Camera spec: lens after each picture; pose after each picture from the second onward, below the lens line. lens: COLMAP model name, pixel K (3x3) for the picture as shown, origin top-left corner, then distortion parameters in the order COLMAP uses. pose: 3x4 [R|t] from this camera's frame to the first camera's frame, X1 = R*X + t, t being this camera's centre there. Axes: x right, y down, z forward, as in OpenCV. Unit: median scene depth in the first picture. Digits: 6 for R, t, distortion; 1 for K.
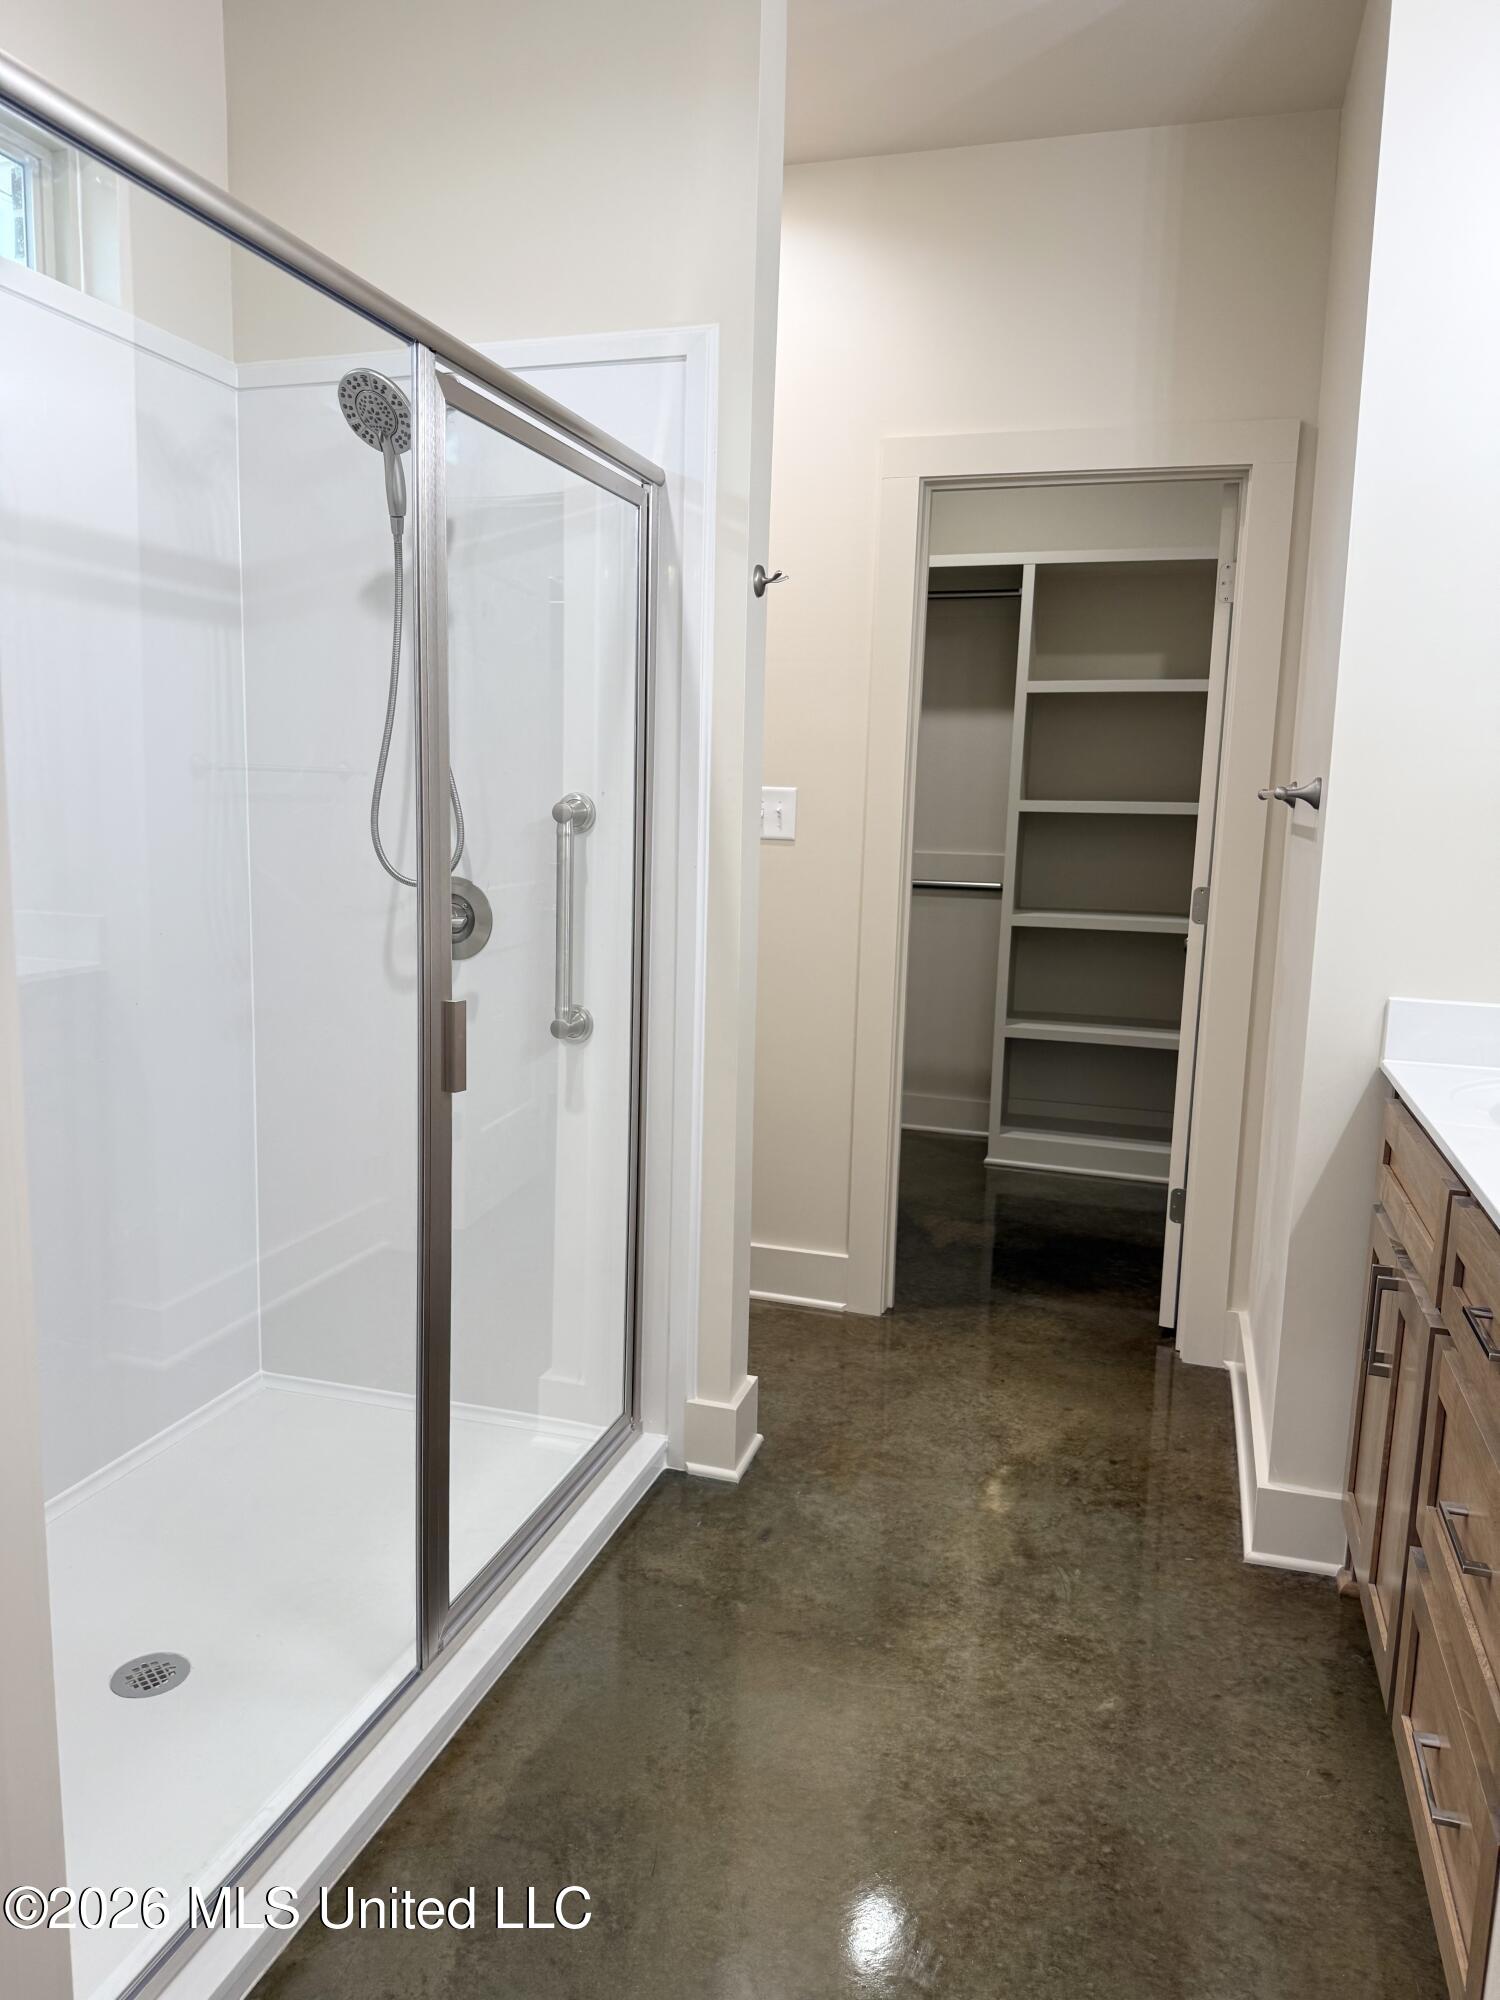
lens RADIAL K [[1516.0, 0, 747.5], [0, 1516.0, 892.9], [0, 0, 1]] dist [0.061393, -0.012754]
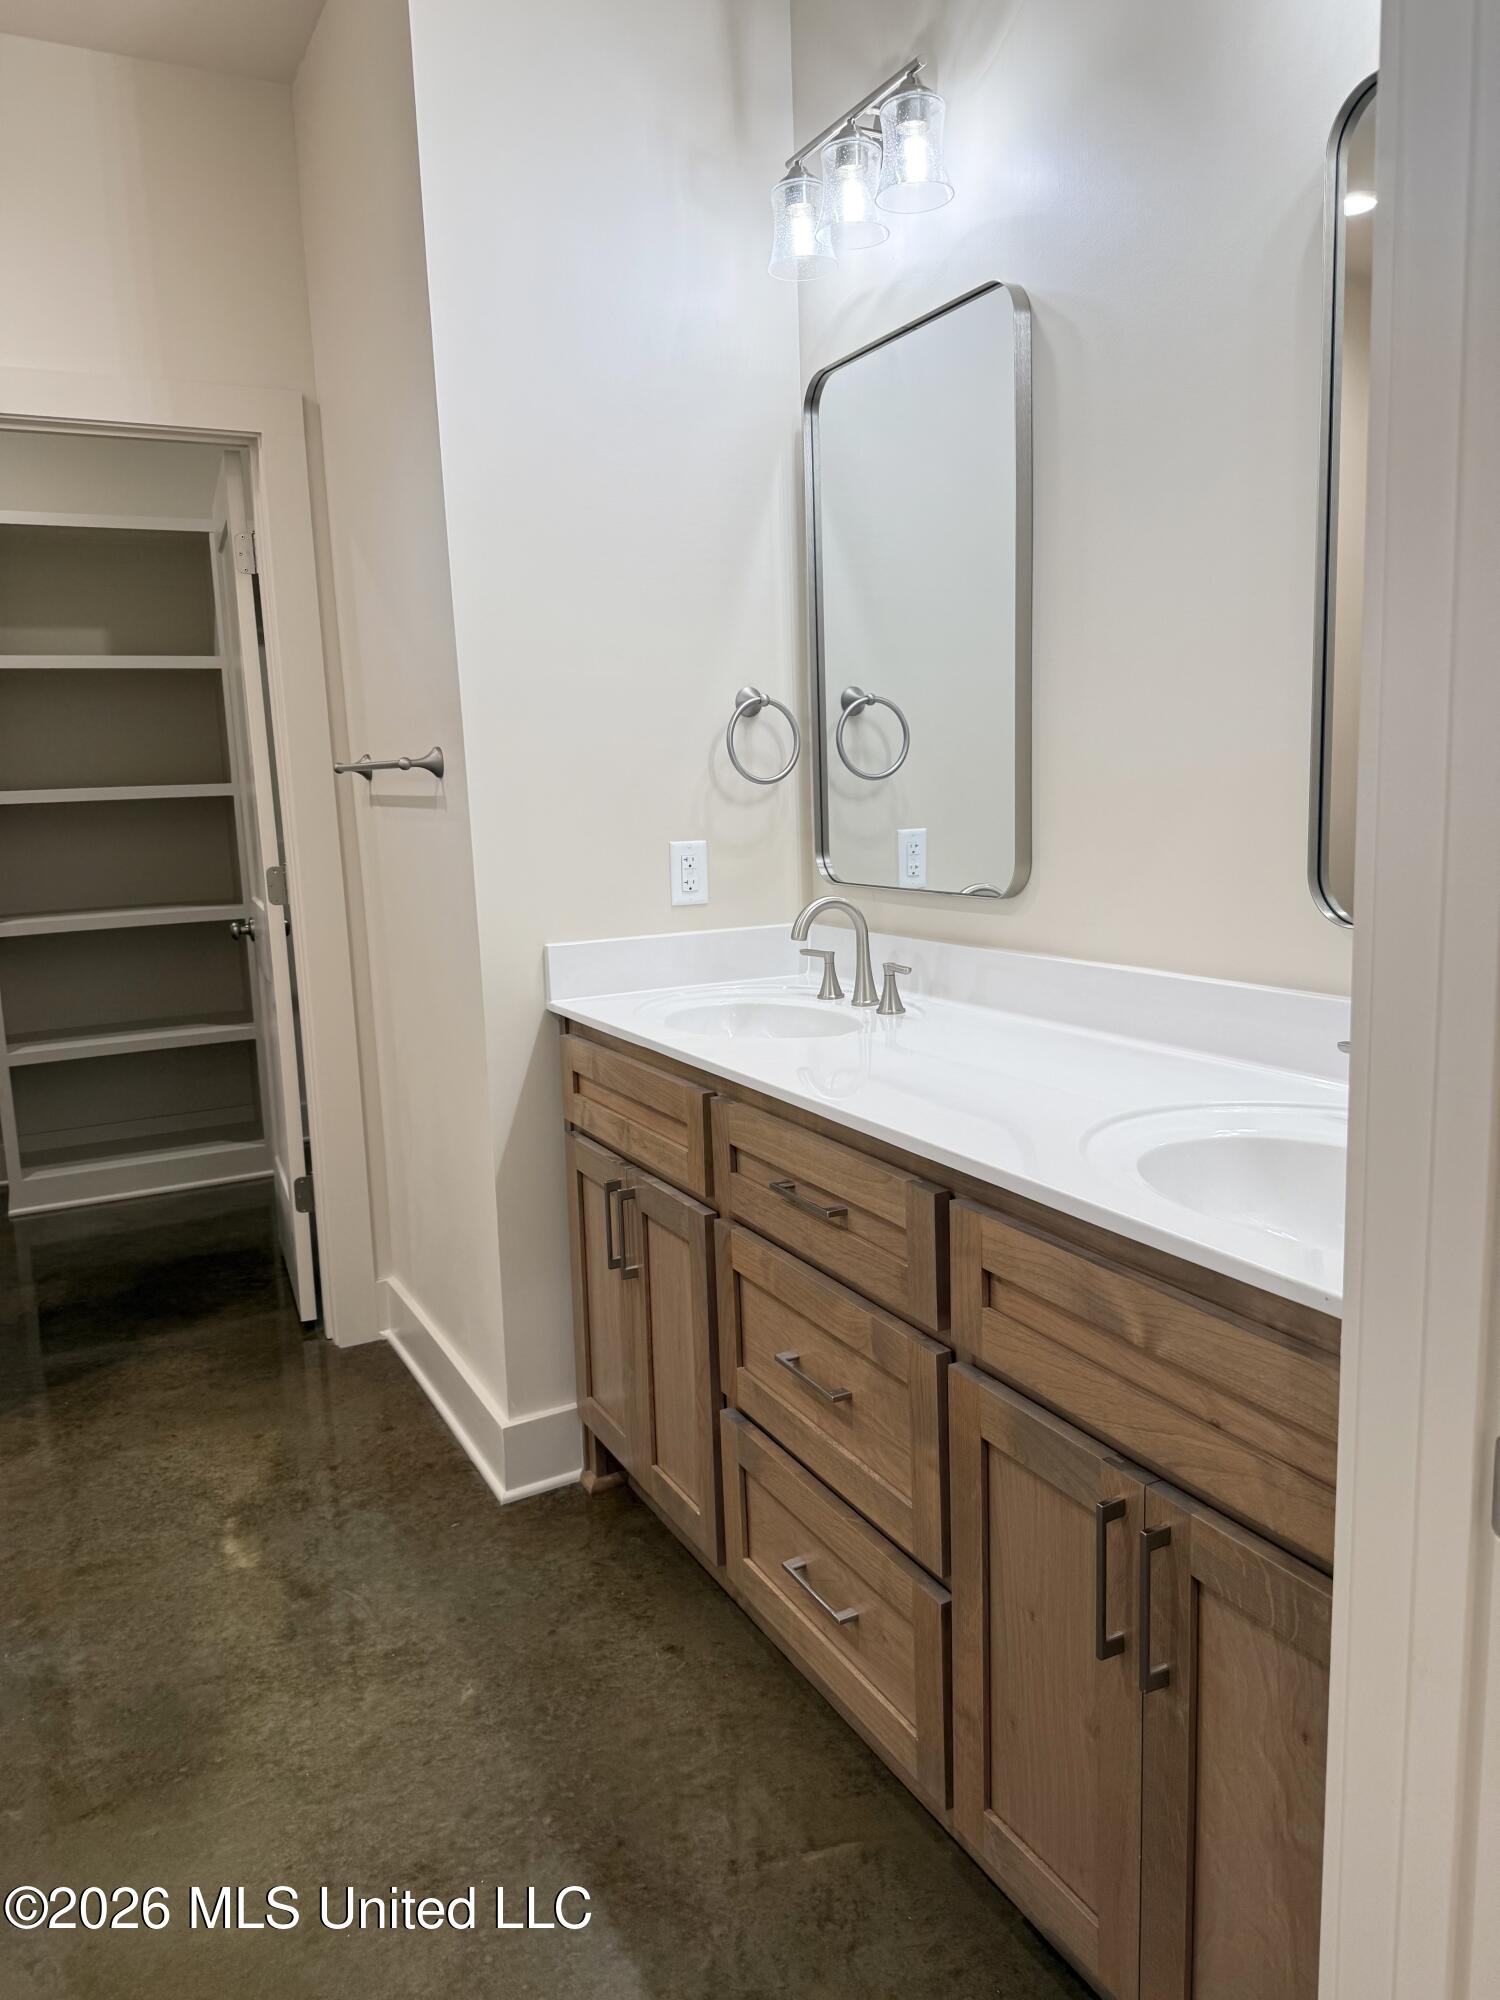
lens RADIAL K [[1516.0, 0, 747.5], [0, 1516.0, 892.9], [0, 0, 1]] dist [0.061393, -0.012754]
pose [[0.728229, -0.125312, 0.673780, -0.213270], [0.117045, 0.991438, 0.057888, -0.014086], [-0.675265, 0.036707, 0.736661, 0.124120]]
